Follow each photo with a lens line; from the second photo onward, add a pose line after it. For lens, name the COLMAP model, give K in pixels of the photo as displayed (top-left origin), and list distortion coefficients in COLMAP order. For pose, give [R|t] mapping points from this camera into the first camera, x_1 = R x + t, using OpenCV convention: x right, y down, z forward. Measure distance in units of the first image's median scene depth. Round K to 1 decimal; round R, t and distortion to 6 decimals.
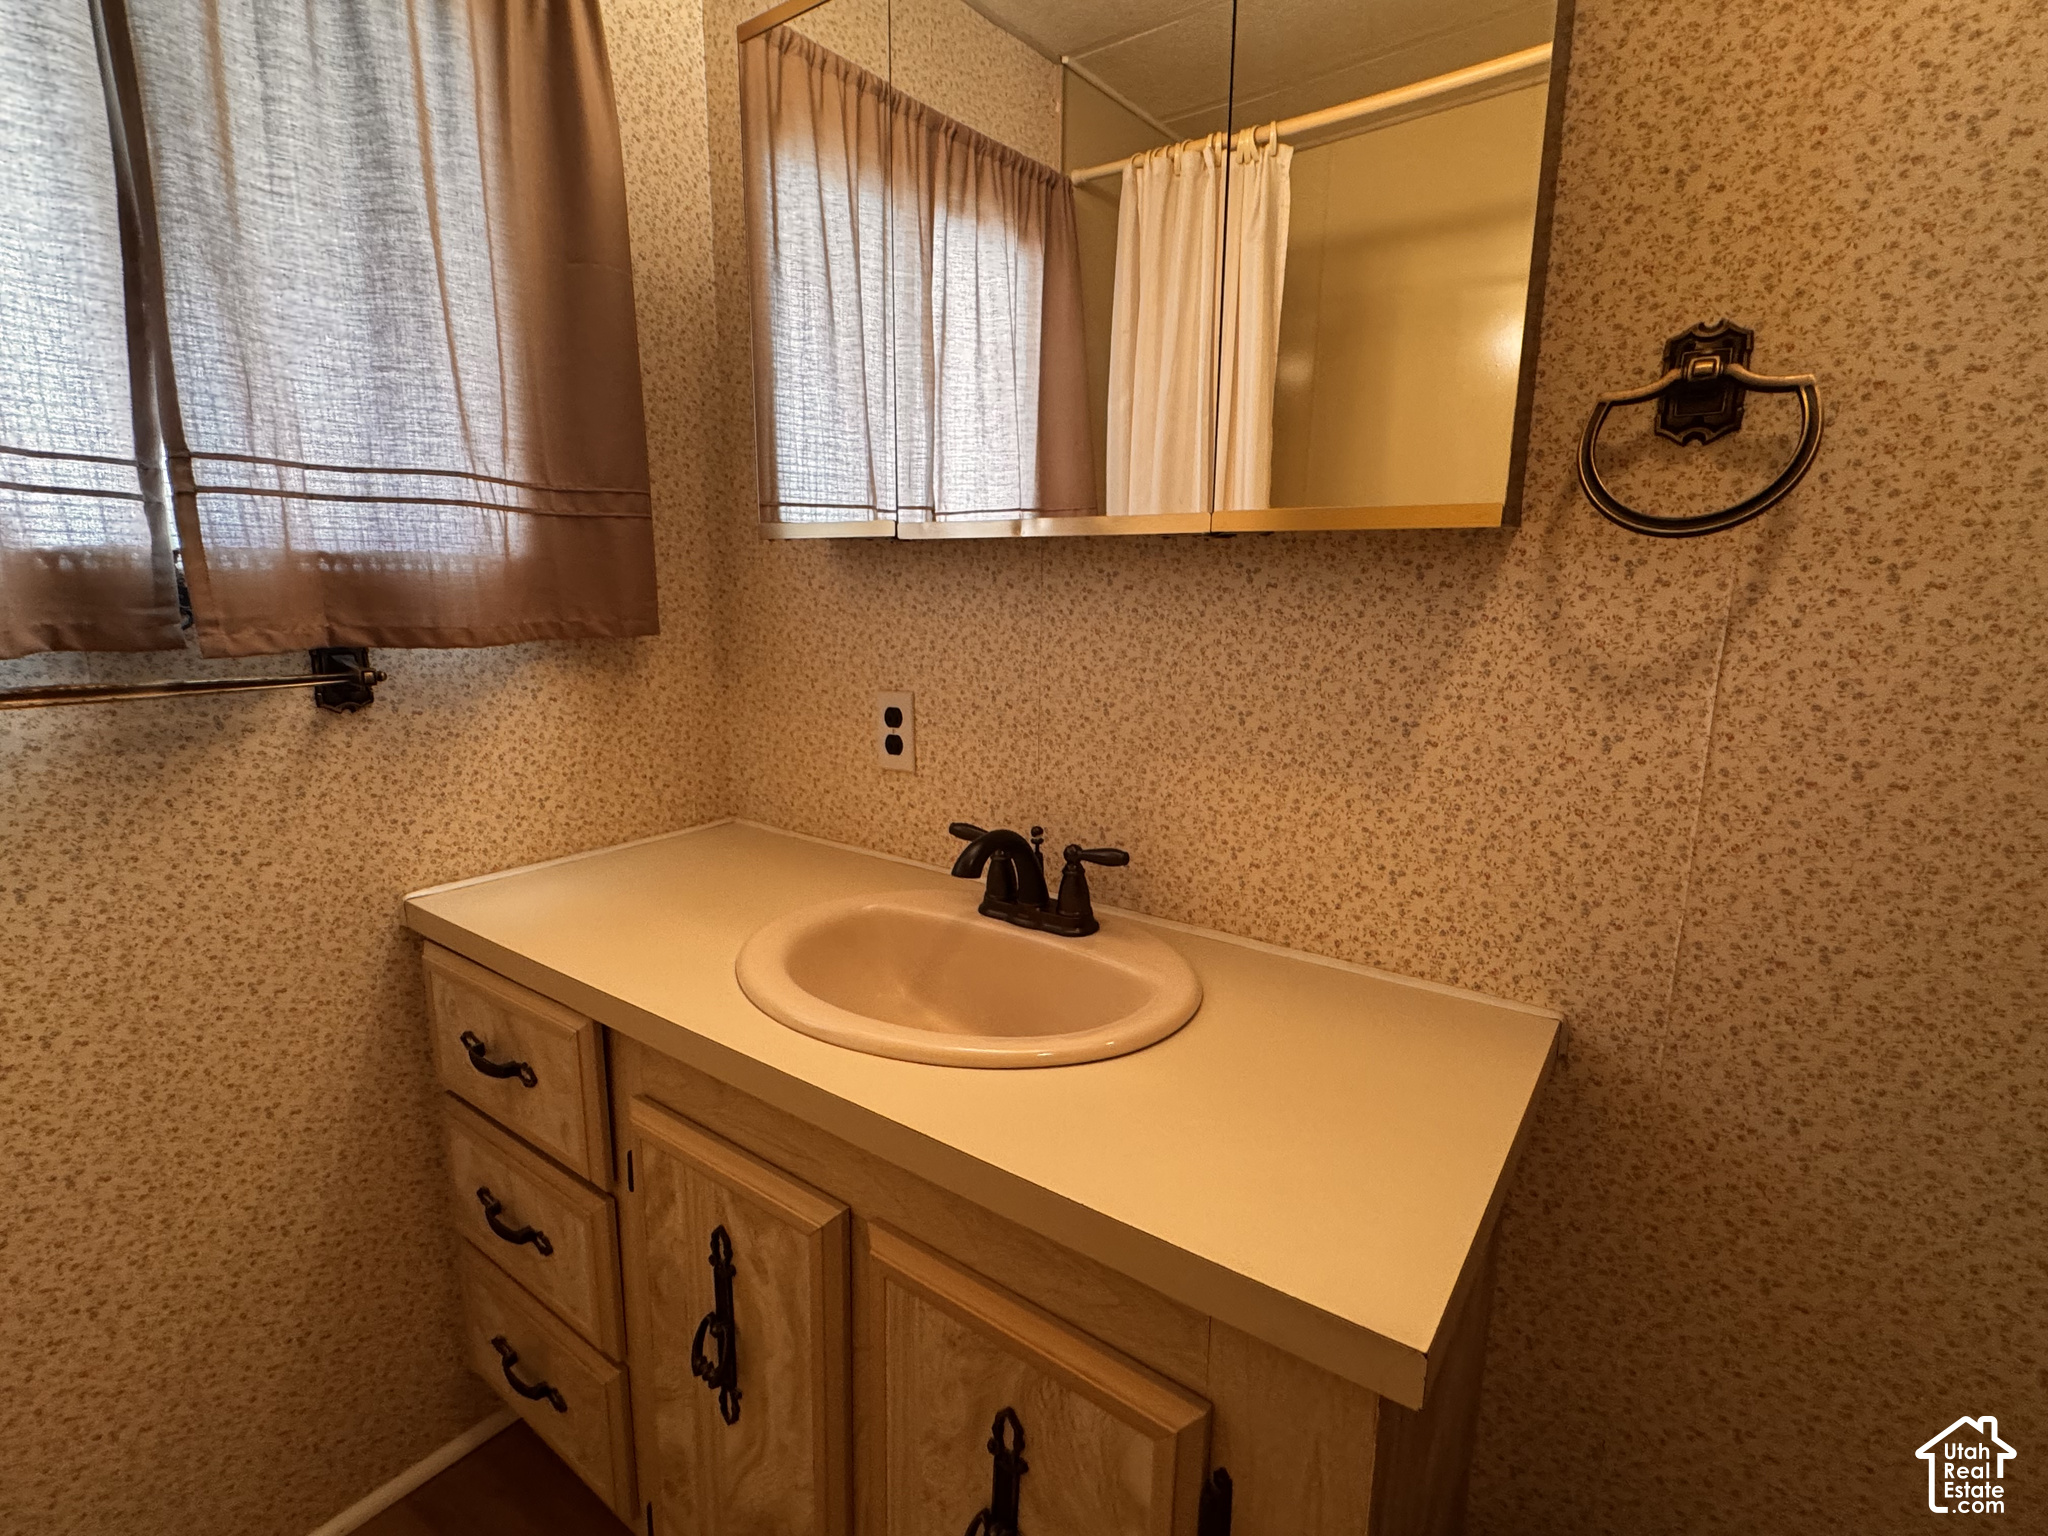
lens RADIAL K [[936.1, 0, 1024.0], [0, 936.1, 768.0], [0, 0, 1]] dist [-0.013016, 0.000238]
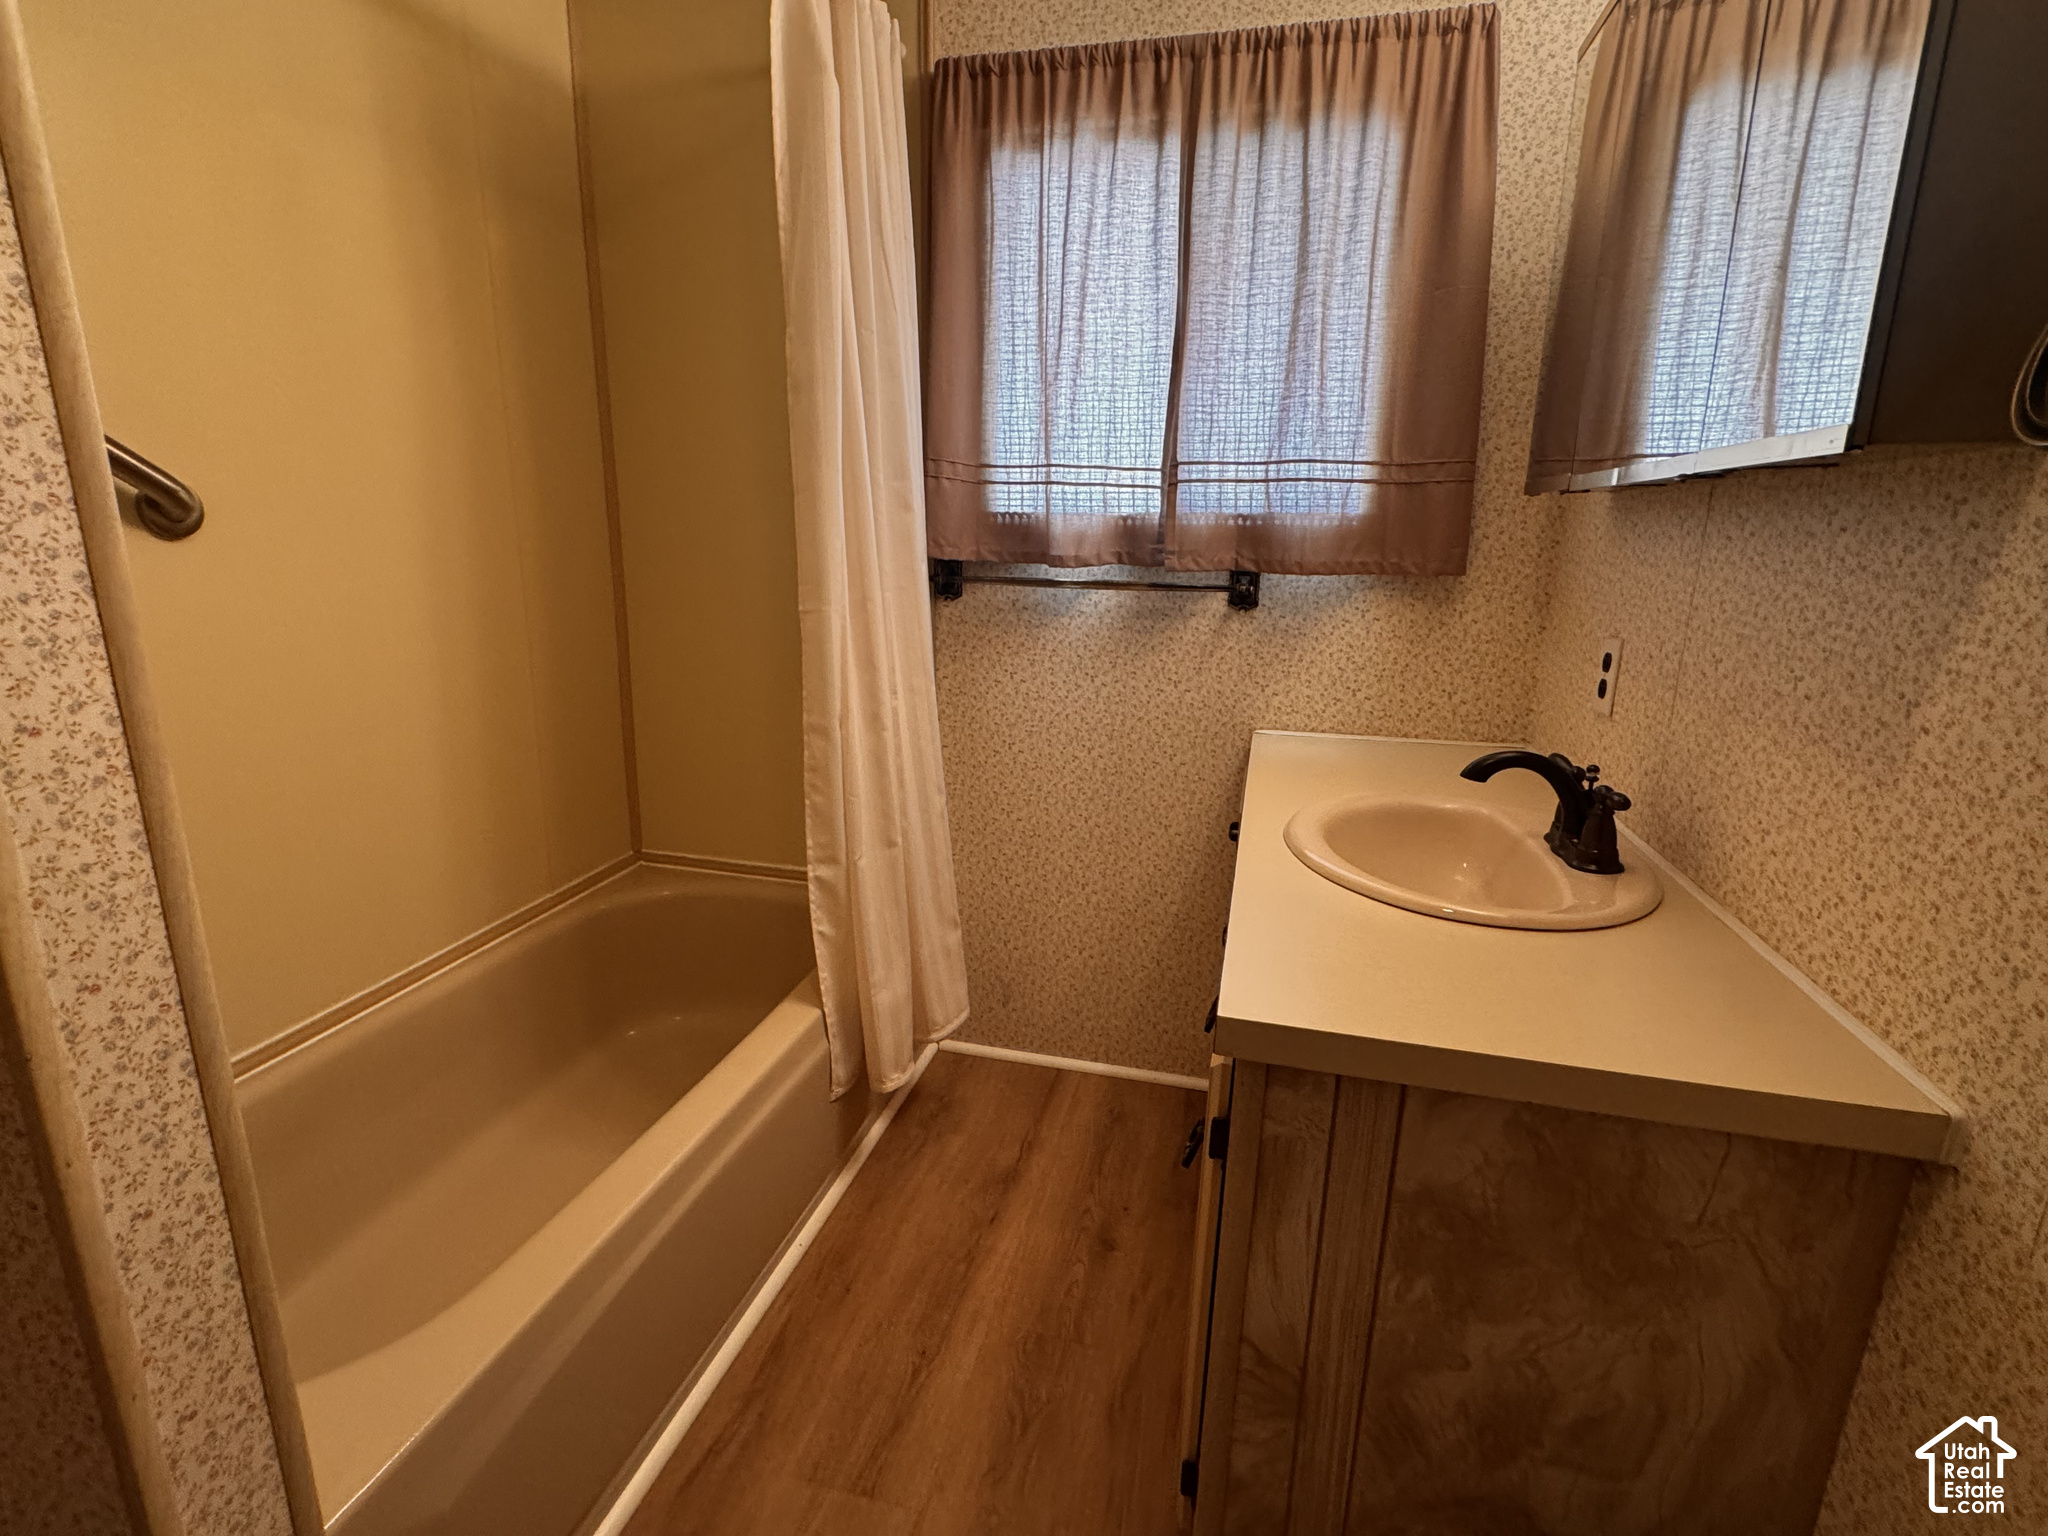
lens RADIAL K [[936.1, 0, 1024.0], [0, 936.1, 768.0], [0, 0, 1]] dist [-0.013016, 0.000238]
pose [[0.371869, 0.220175, -0.901796, 0.753309], [-0.184384, 0.969627, 0.160703, 0.017109], [0.909789, 0.106516, 0.401171, 0.003250]]
